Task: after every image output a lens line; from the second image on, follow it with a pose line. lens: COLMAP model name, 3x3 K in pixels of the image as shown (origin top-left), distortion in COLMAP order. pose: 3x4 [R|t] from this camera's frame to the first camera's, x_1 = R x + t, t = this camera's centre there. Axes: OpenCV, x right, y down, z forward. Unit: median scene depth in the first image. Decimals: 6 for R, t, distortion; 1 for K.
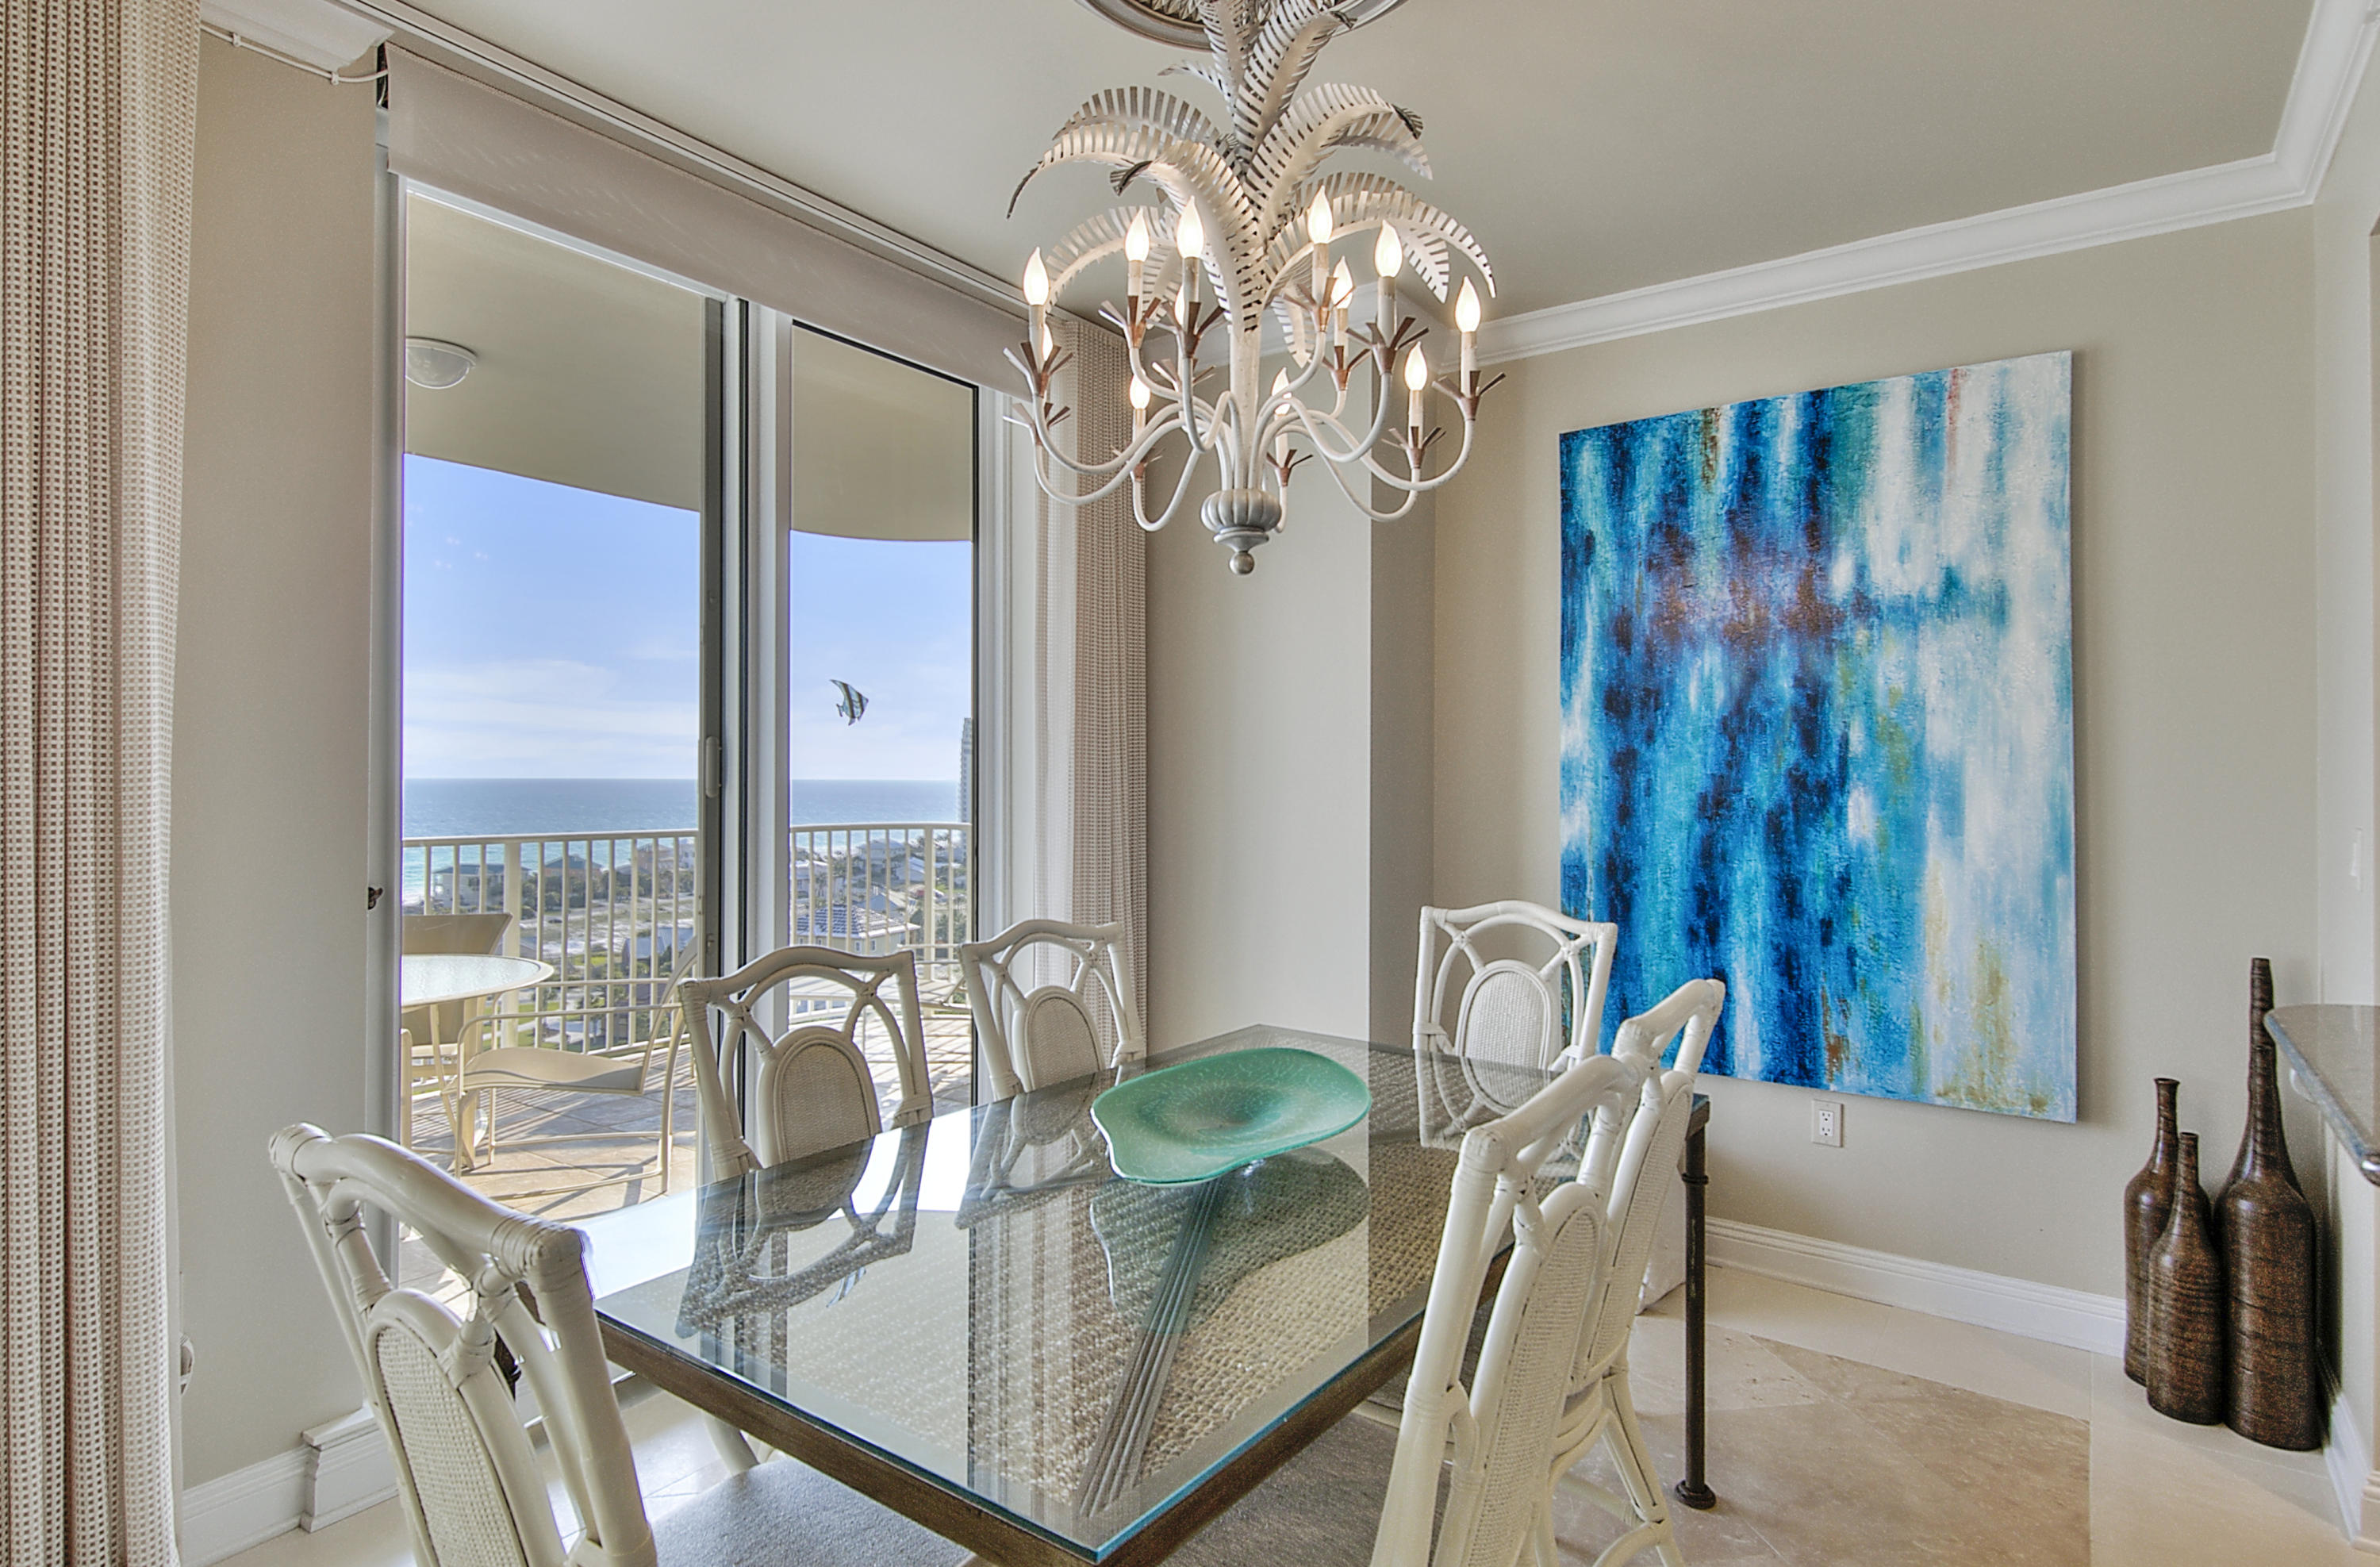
lens RADIAL K [[1247.6, 0, 1160.1], [0, 1247.6, 773.6], [0, 0, 1]] dist [0.000681, -0.000158]
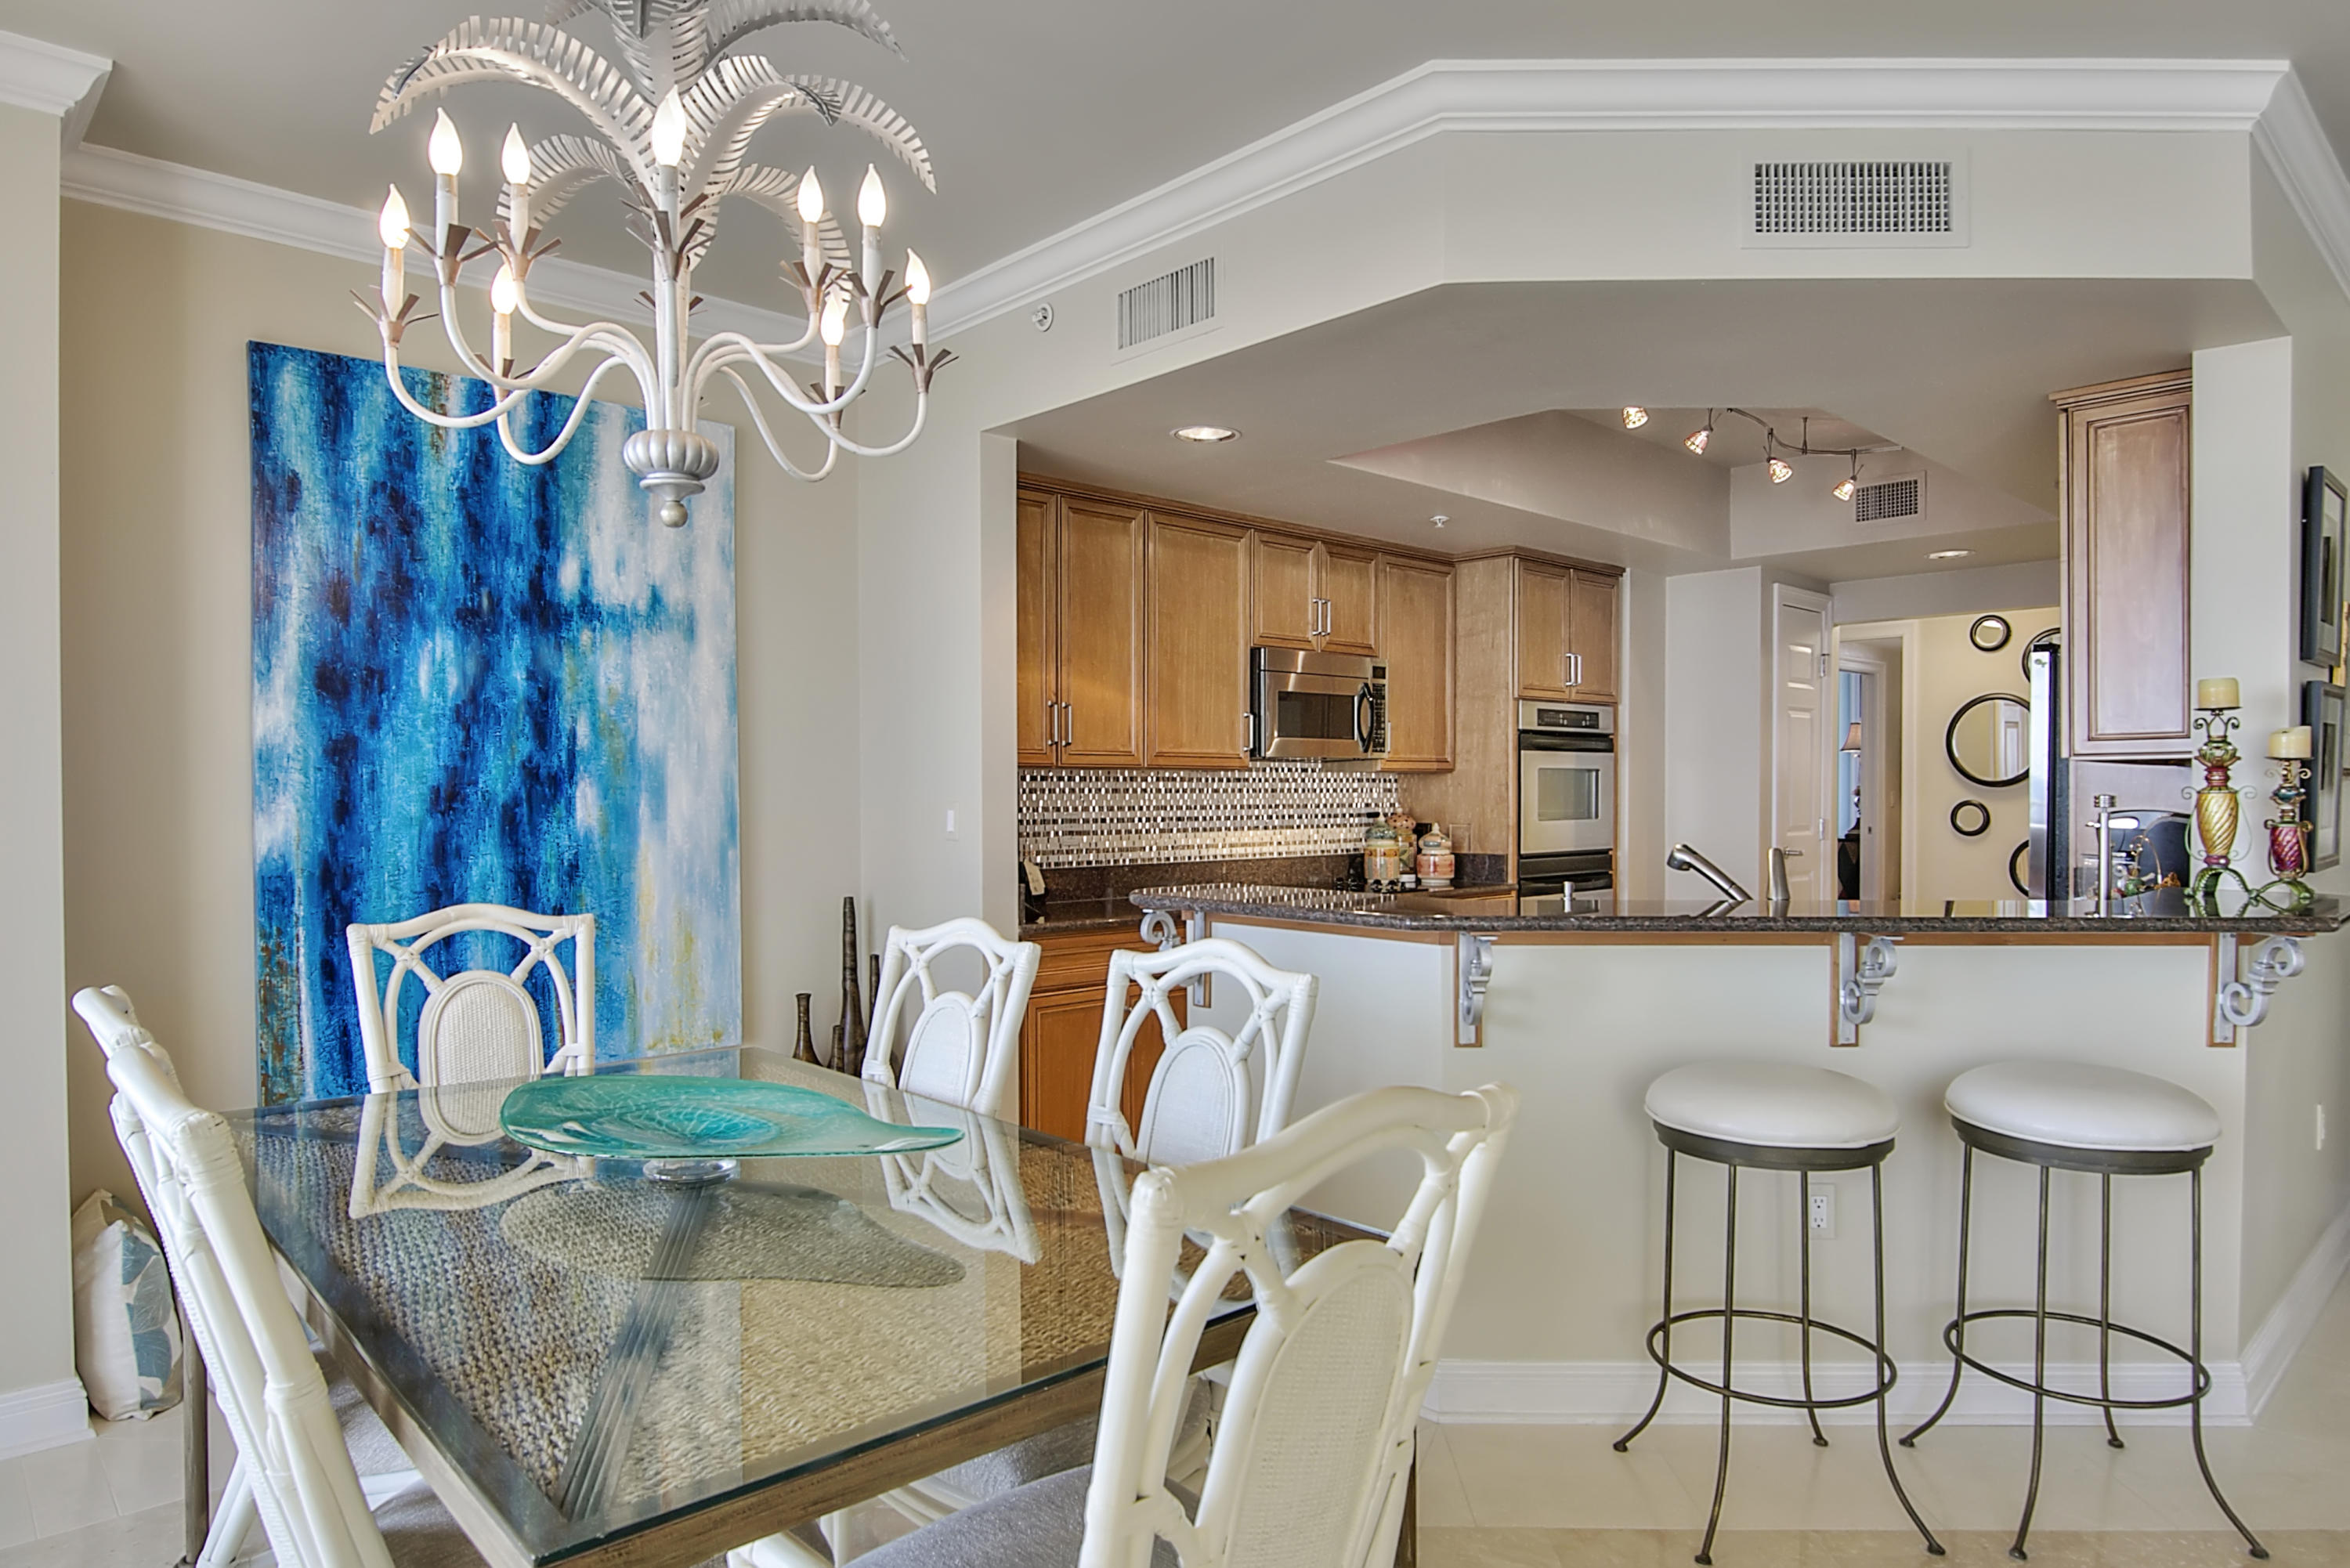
lens RADIAL K [[1402.5, 0, 1182.2], [0, 1402.5, 808.2], [0, 0, 1]] dist [-0.001059, -0.021053]
pose [[0.175102, -0.021091, 0.984324, -0.530085], [-0.001012, 0.999766, 0.021602, 0.009837], [-0.984550, -0.004779, 0.175040, 0.288521]]
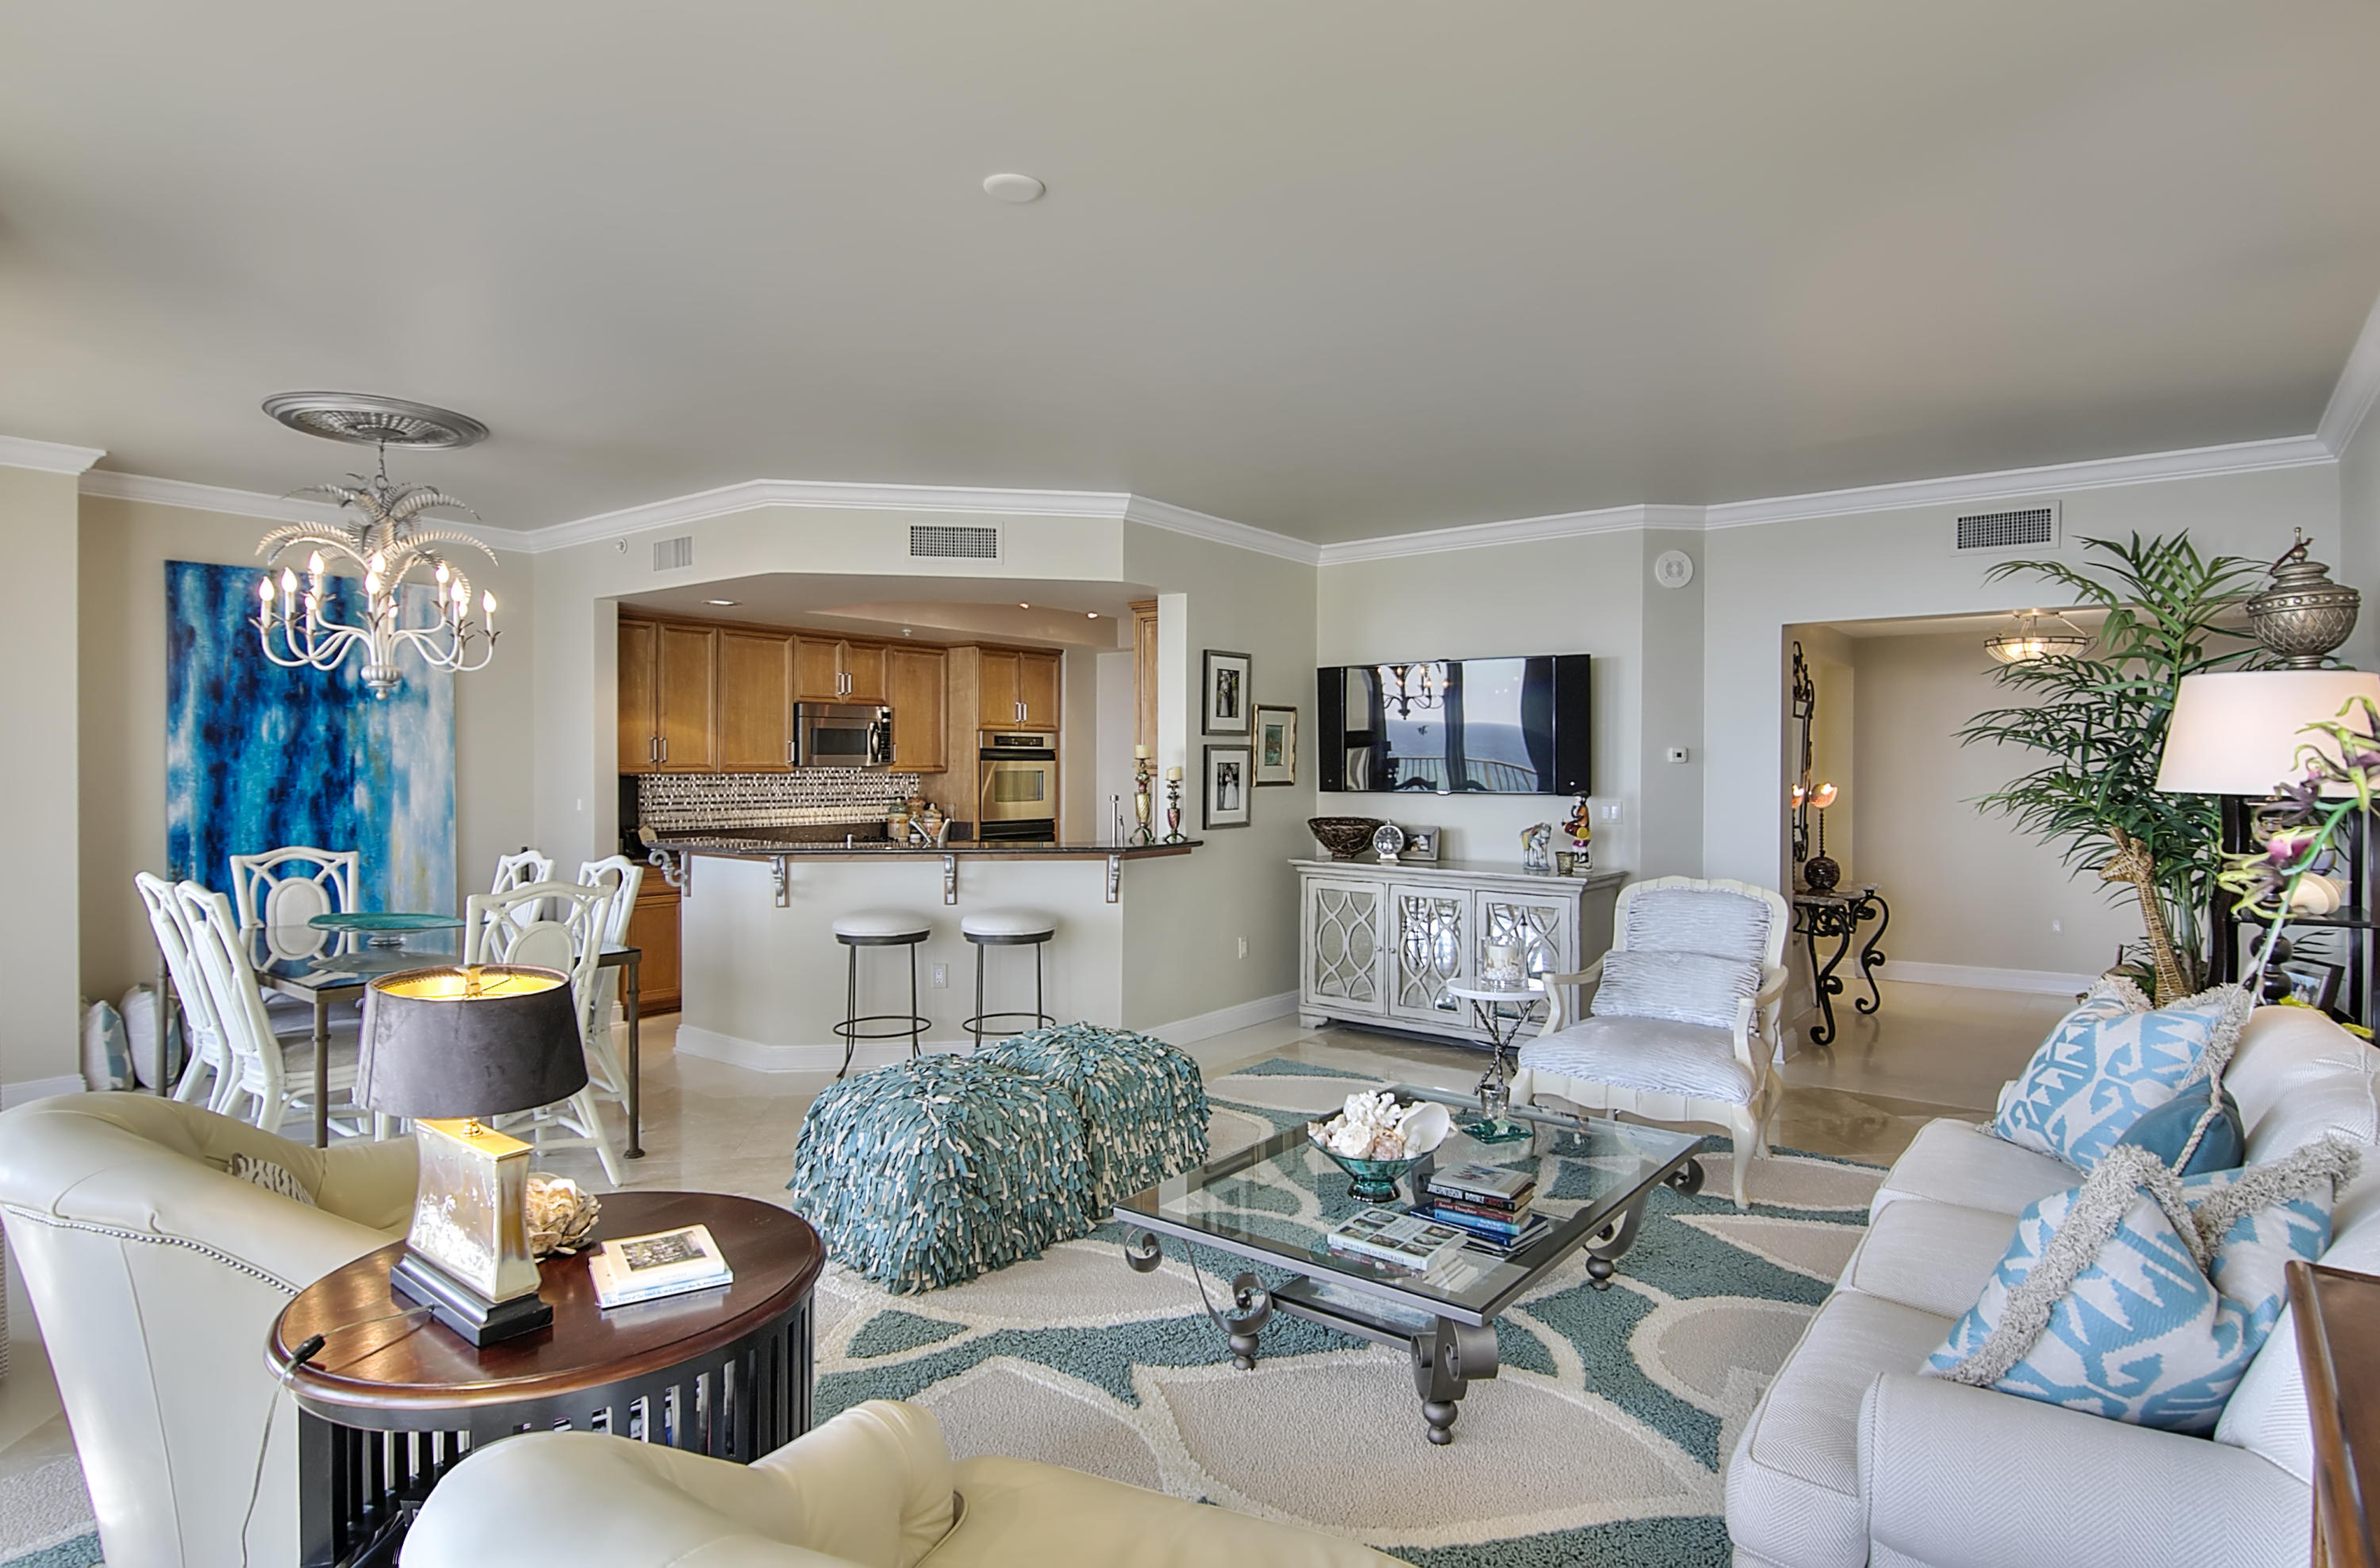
lens RADIAL K [[1244.3, 0, 1210.7], [0, 1244.3, 770.6], [0, 0, 1]] dist [0.023812, -0.023914]
pose [[0.006057, -0.012422, 0.999904, -1.418214], [-0.007391, 0.999895, 0.012467, -0.043415], [-0.999954, -0.007466, 0.005965, -0.361158]]
